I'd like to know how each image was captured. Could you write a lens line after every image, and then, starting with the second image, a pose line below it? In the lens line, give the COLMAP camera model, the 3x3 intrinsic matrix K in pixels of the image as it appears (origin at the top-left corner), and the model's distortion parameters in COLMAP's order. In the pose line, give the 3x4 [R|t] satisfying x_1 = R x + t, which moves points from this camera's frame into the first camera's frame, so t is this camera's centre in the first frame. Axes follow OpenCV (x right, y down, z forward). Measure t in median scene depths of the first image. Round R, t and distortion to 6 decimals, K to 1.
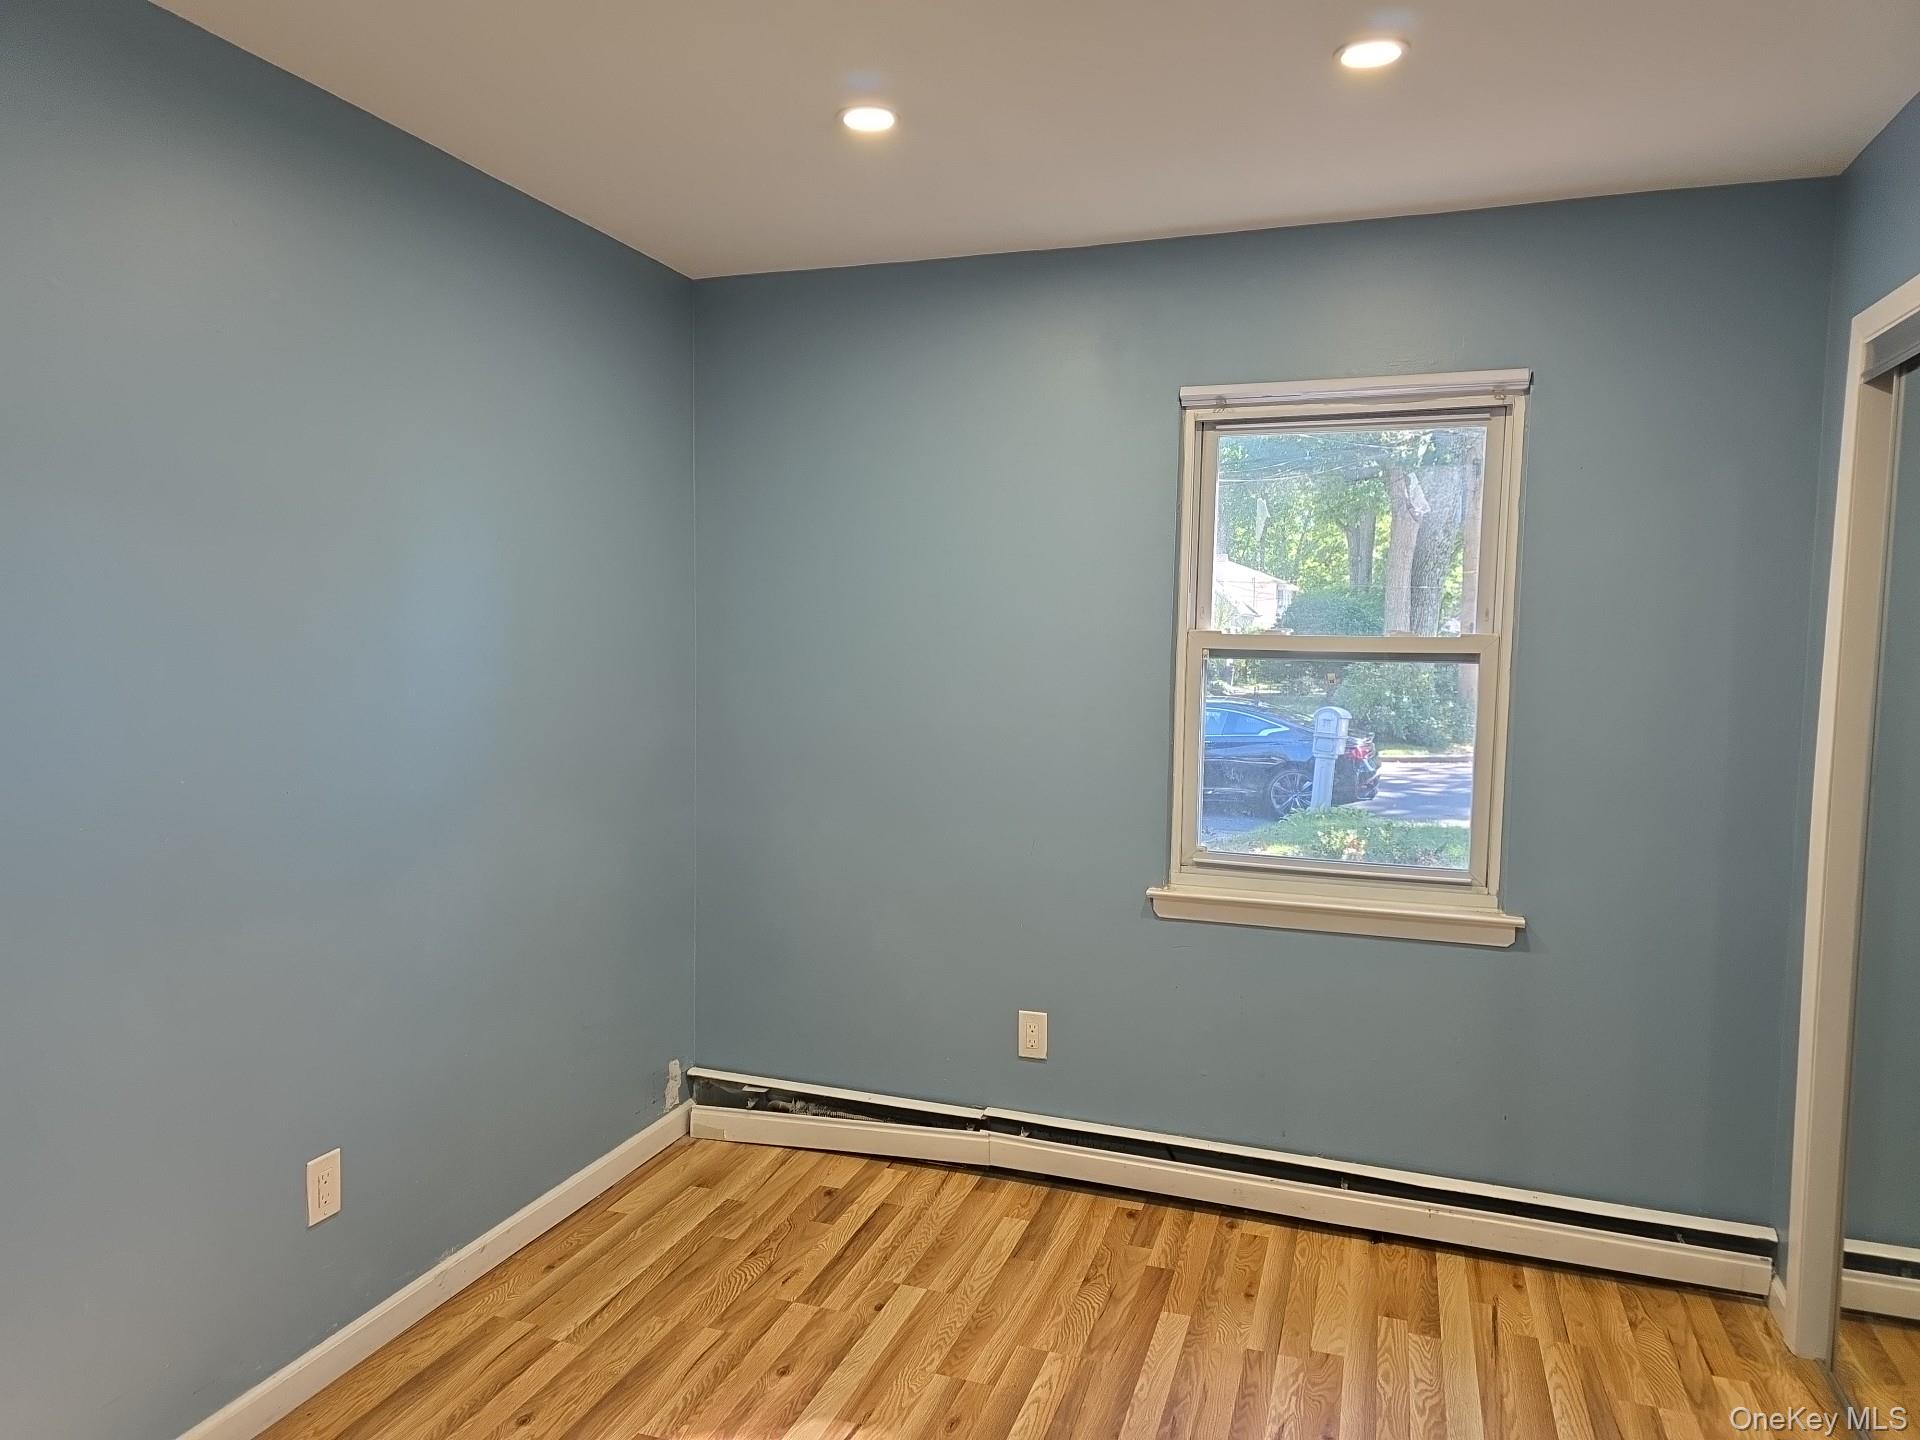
lens RADIAL K [[1299.1, 0, 960.0], [0, 1299.1, 720.0], [0, 0, 1]] dist [0.066790, 0.000182]
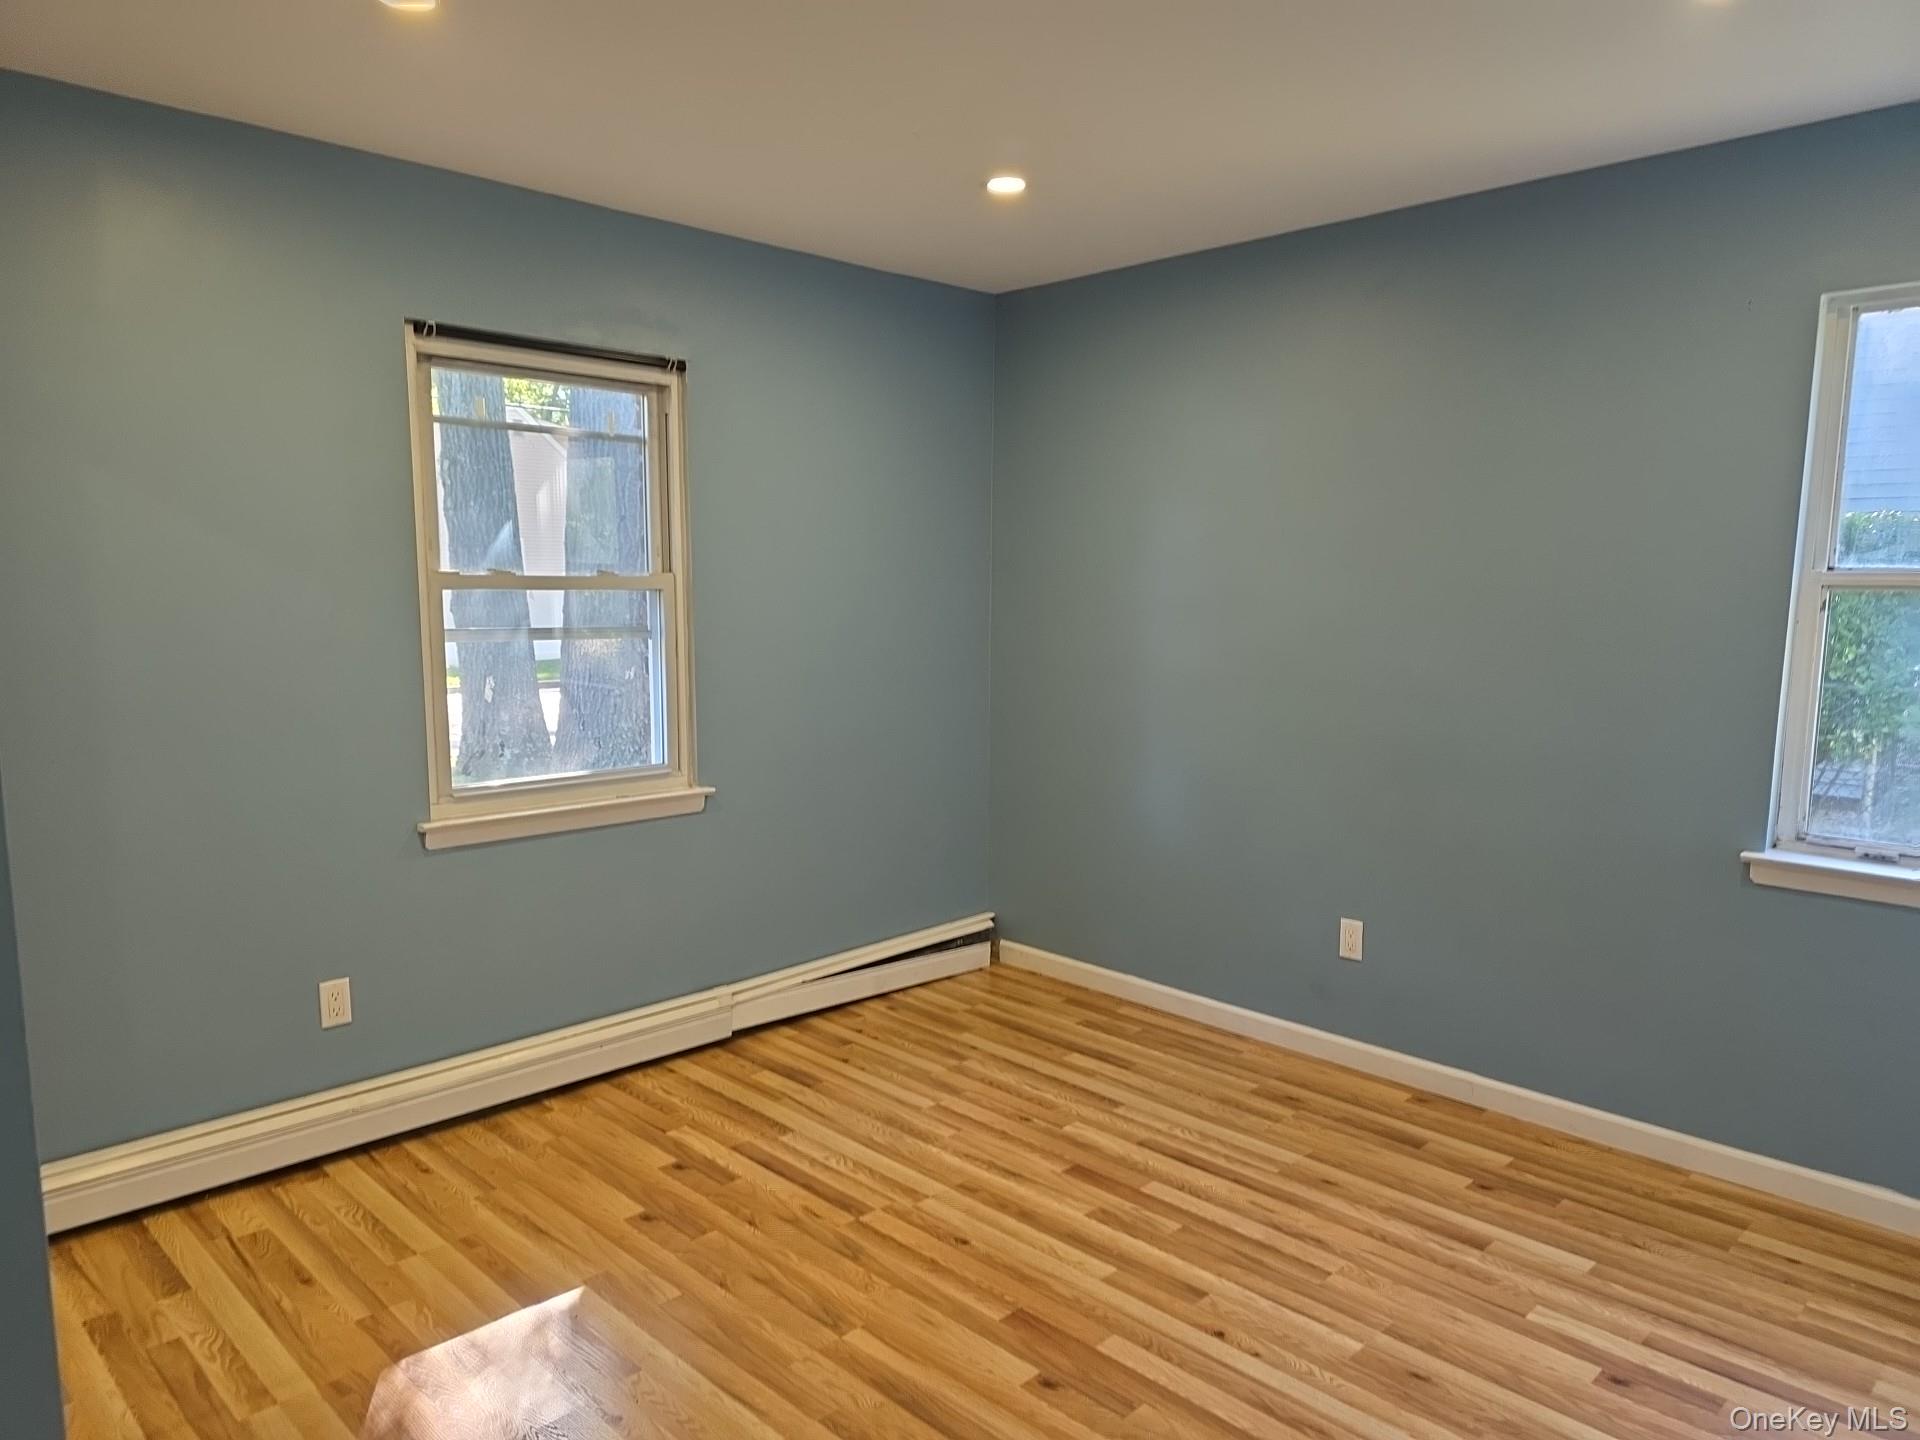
lens RADIAL K [[1280.3, 0, 956.5], [0, 1280.3, 746.9], [0, 0, 1]] dist [0.060069, -0.043842]
pose [[0.448141, -0.138336, 0.883195, -0.523533], [0.066423, 0.990376, 0.121421, -0.023848], [-0.891492, 0.004251, 0.453016, 0.189274]]
